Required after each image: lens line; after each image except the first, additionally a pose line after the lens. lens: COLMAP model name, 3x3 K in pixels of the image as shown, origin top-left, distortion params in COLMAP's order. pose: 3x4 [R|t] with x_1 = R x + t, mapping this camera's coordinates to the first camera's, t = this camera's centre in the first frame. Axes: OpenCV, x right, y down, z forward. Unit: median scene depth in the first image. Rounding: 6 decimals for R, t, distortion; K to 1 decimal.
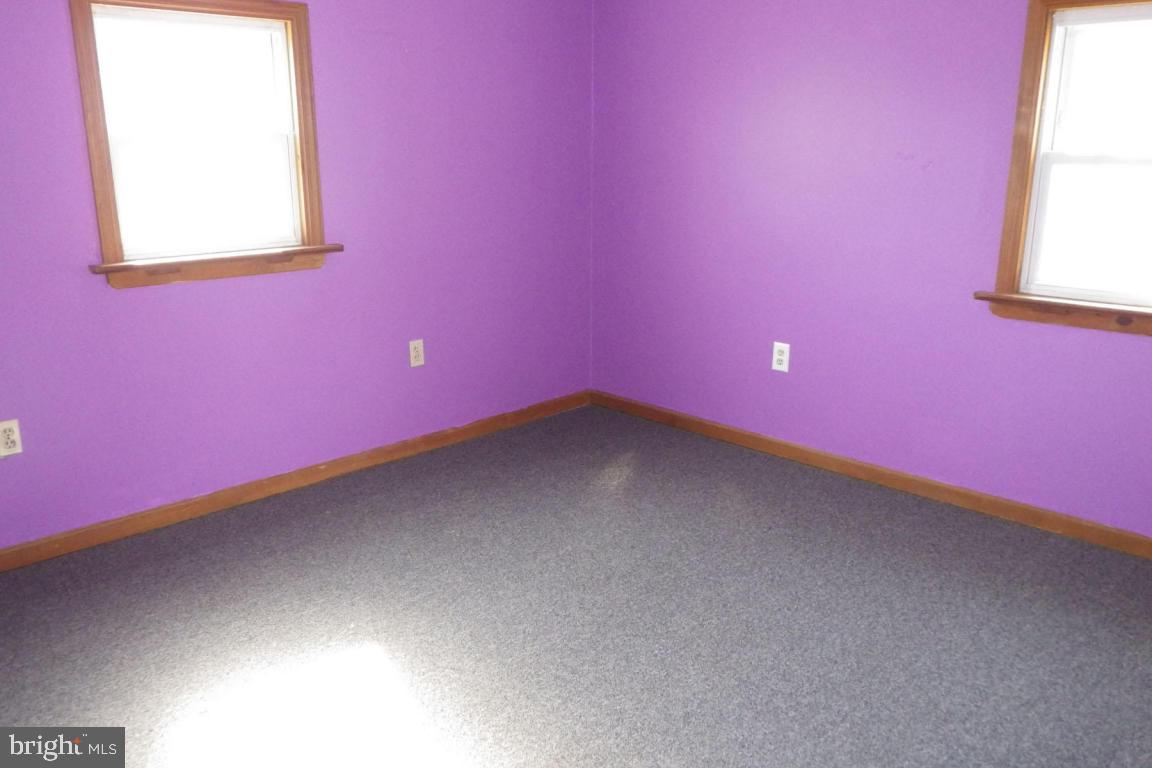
lens RADIAL K [[959.0, 0, 575.4], [0, 959.0, 384.0], [0, 0, 1]] dist [0.000853, 0.000271]
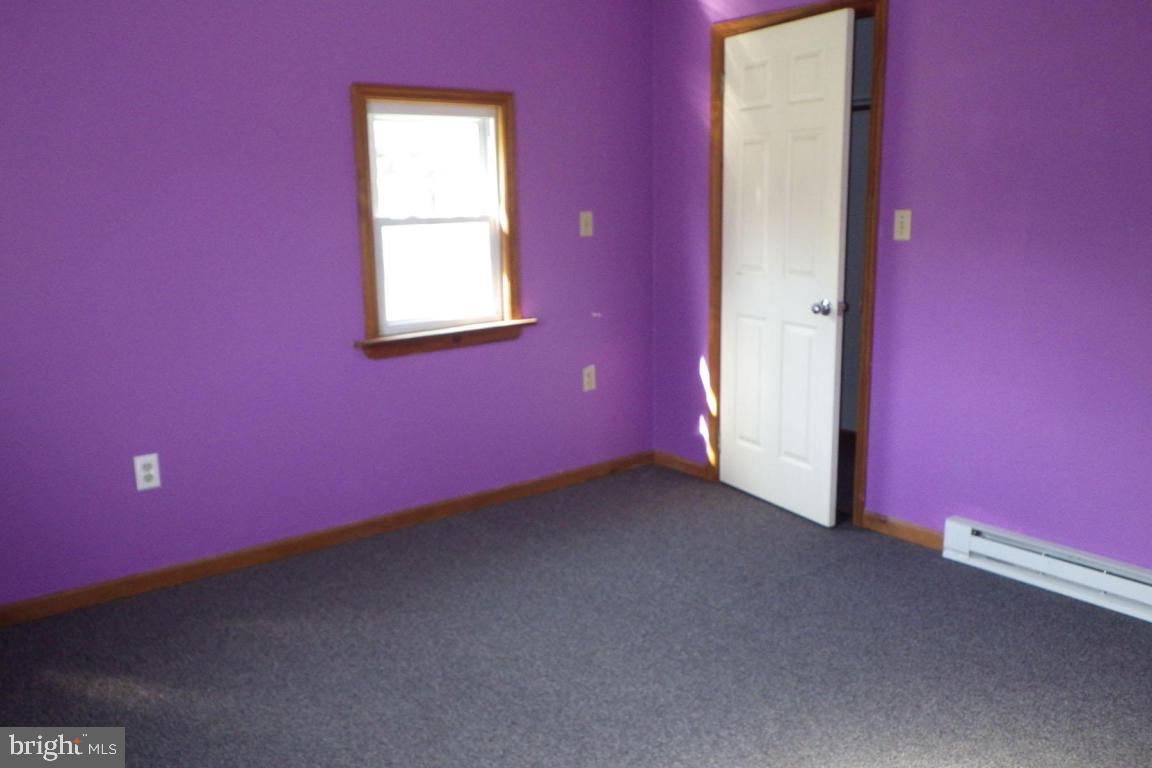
lens RADIAL K [[959.0, 0, 575.5], [0, 959.0, 384.9], [0, 0, 1]] dist [0.000853, 0.000271]
pose [[0.125118, -0.208246, 0.970041, -0.579634], [0.268587, 0.948325, 0.168941, -0.153474], [-0.955095, 0.239403, 0.174584, 0.519889]]
